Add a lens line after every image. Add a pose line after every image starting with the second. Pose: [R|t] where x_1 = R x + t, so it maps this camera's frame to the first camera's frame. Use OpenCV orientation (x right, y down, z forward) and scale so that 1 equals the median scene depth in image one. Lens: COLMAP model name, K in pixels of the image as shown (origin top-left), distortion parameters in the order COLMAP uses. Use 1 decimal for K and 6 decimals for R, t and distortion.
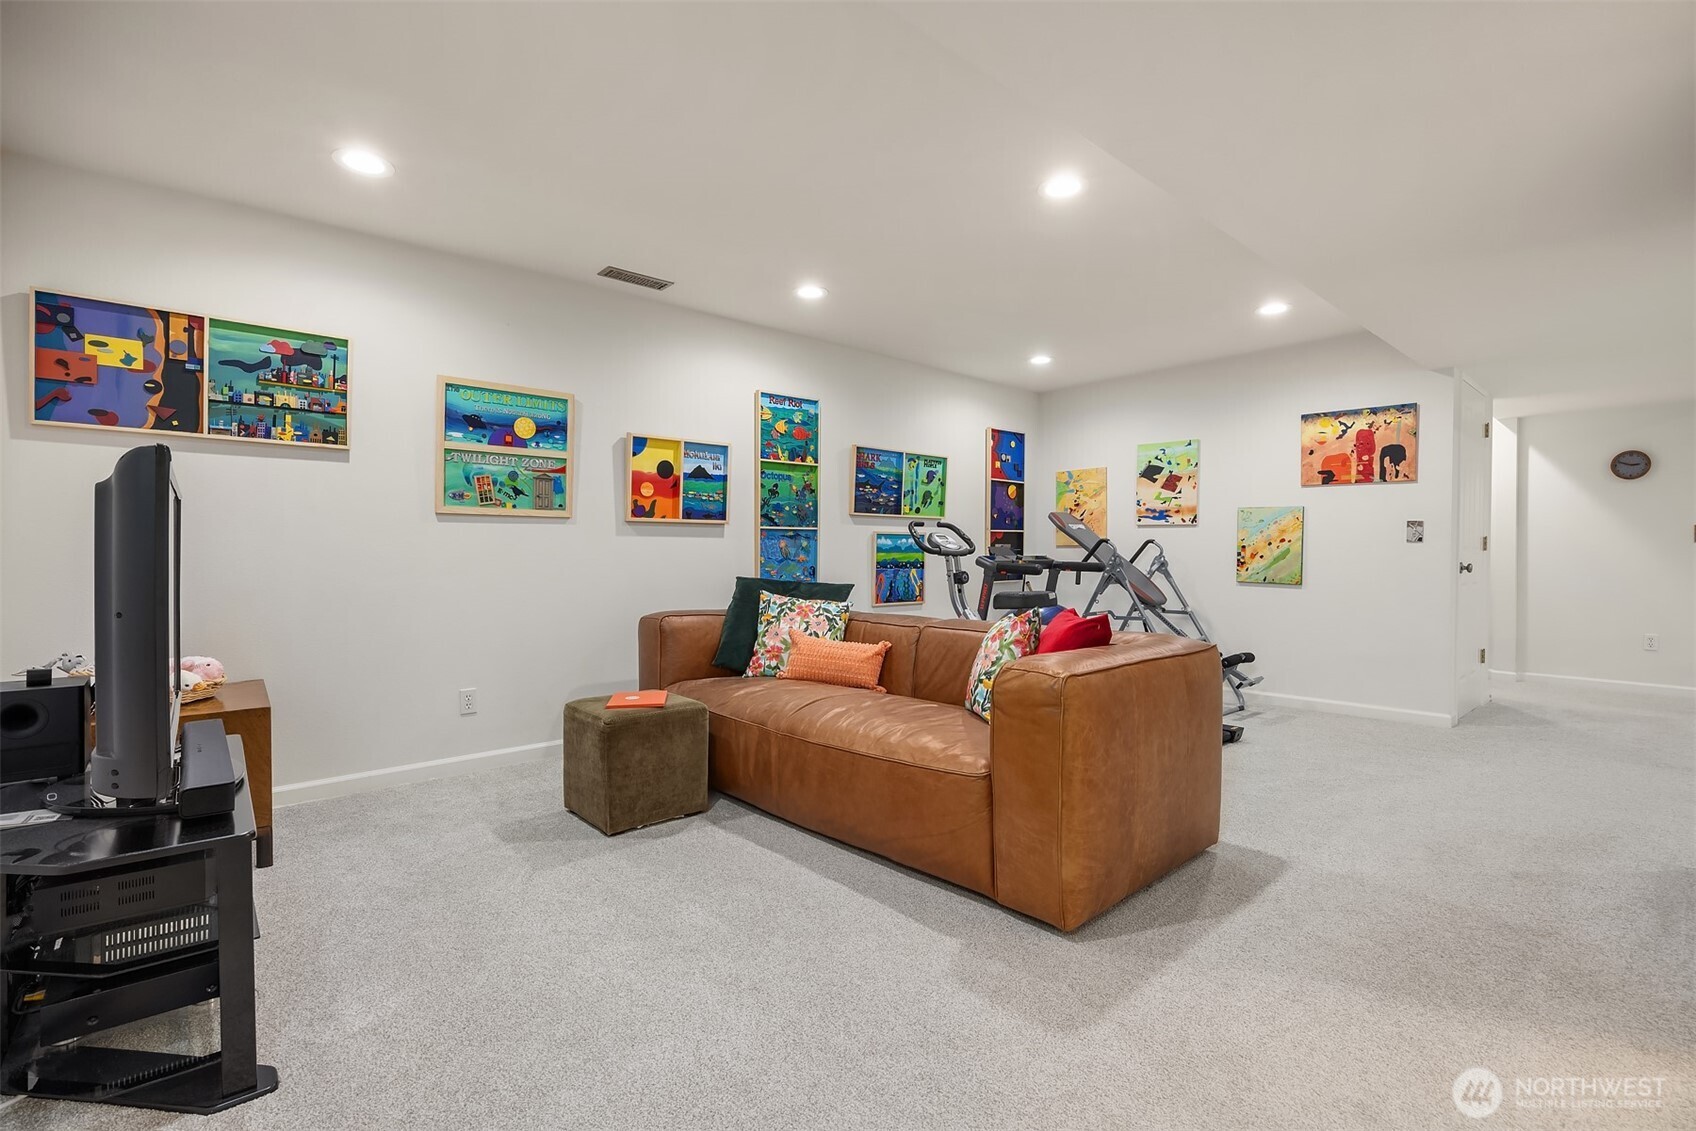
lens RADIAL K [[758.5, 0, 851.6], [0, 758.5, 547.1], [0, 0, 1]] dist [-0.022244, -0.000474]
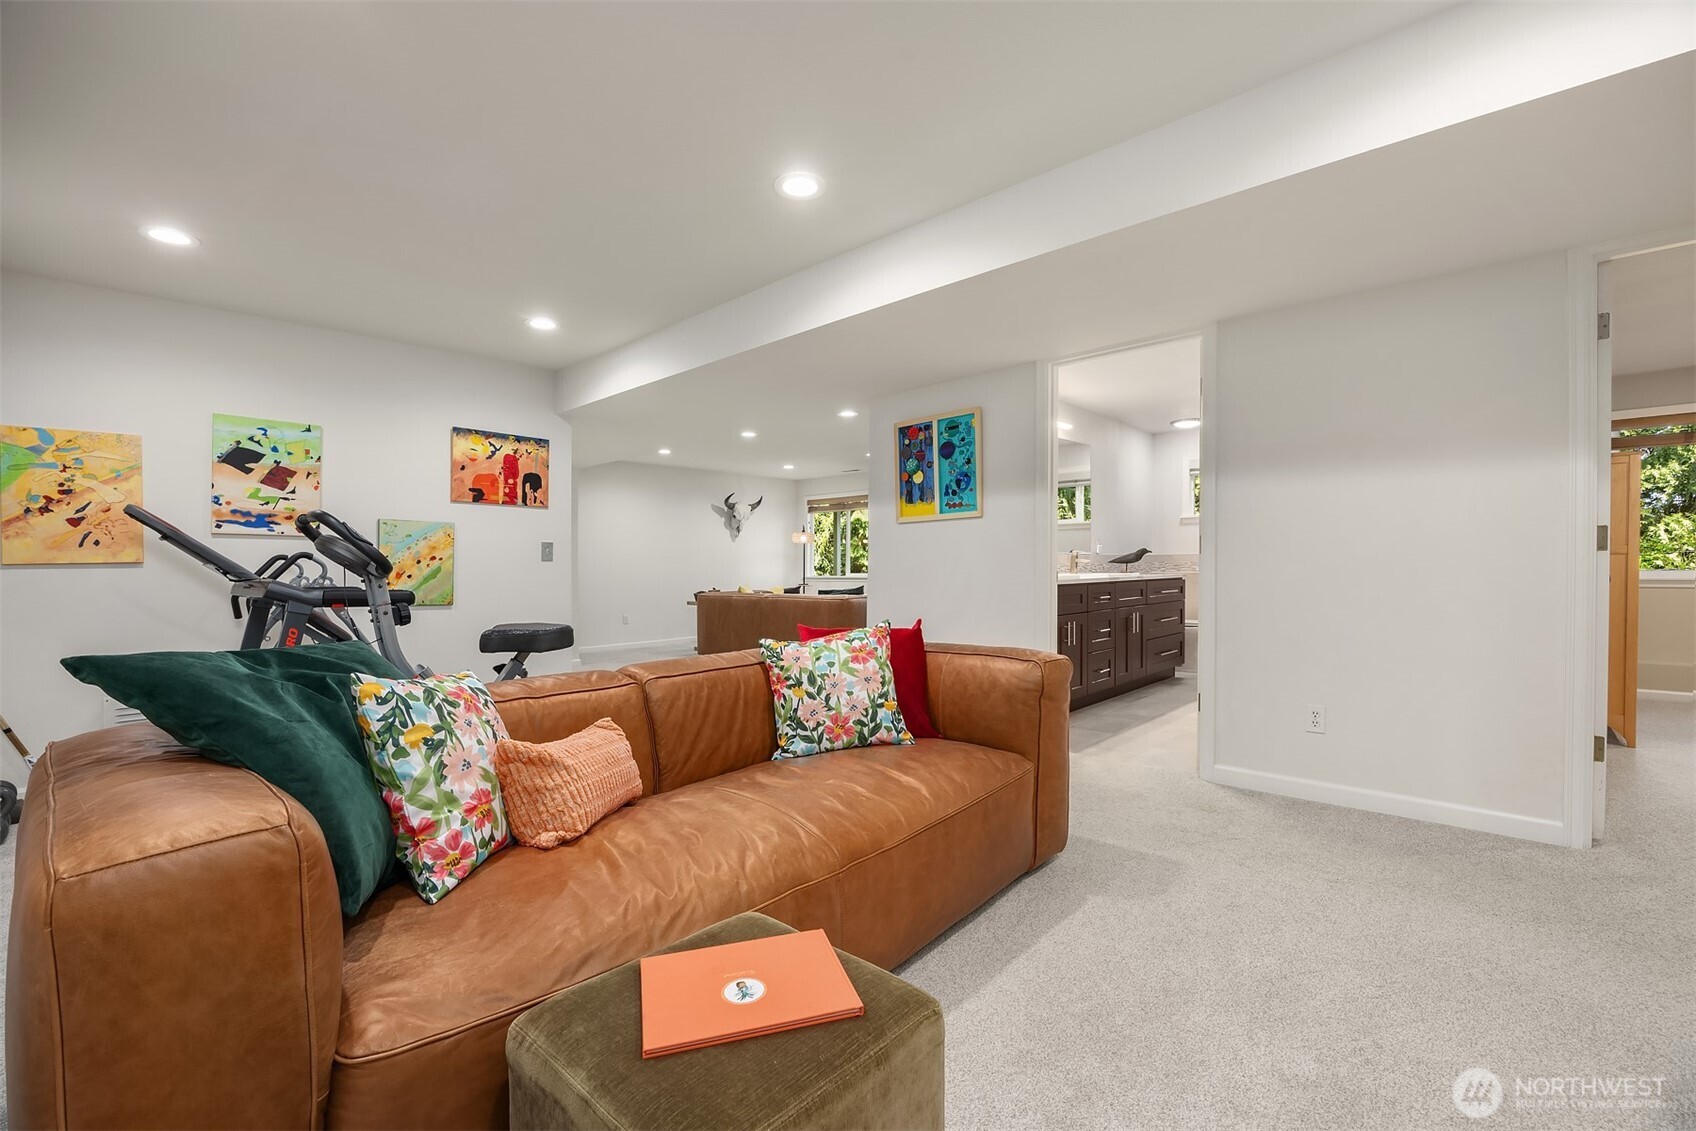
lens RADIAL K [[738.0, 0, 852.1], [0, 738.0, 568.9], [0, 0, 1]] dist [-0.013547, -0.000148]
pose [[-0.106906, -0.003612, 0.994263, -0.385488], [0.004653, 0.999981, 0.004133, 0.002922], [-0.994258, 0.005068, -0.106887, 0.603283]]
